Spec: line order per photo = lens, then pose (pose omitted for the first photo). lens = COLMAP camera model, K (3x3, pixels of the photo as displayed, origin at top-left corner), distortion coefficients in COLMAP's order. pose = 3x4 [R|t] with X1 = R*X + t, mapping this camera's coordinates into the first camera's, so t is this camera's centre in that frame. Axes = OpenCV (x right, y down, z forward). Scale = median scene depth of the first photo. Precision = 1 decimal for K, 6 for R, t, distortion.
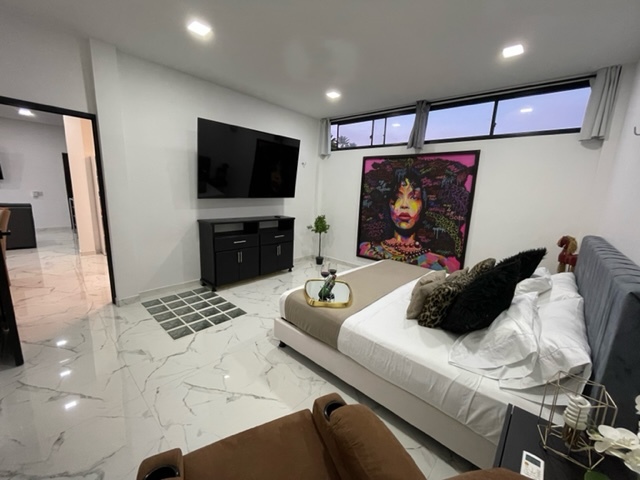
lens RADIAL K [[257.7, 0, 320.8], [0, 257.7, 241.2], [0, 0, 1]] dist [0.001845, 0.000782]
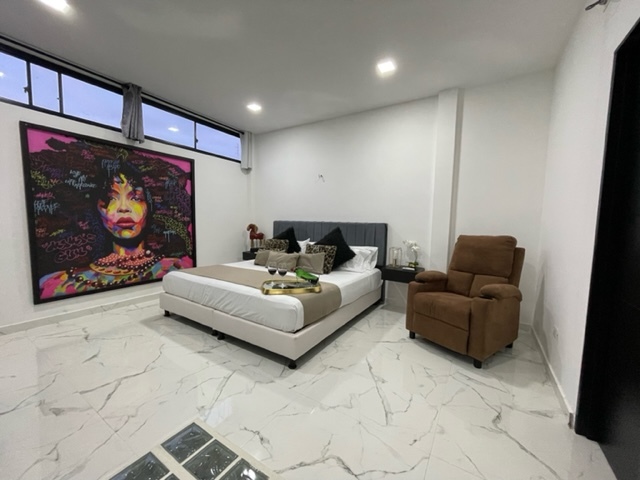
lens RADIAL K [[257.7, 0, 320.3], [0, 257.7, 239.2], [0, 0, 1]] dist [0.001845, 0.000782]
pose [[-0.157073, -0.123305, 0.979859, -0.556412], [0.162113, 0.975497, 0.148743, -0.069568], [-0.974191, 0.182212, -0.133235, 0.557121]]
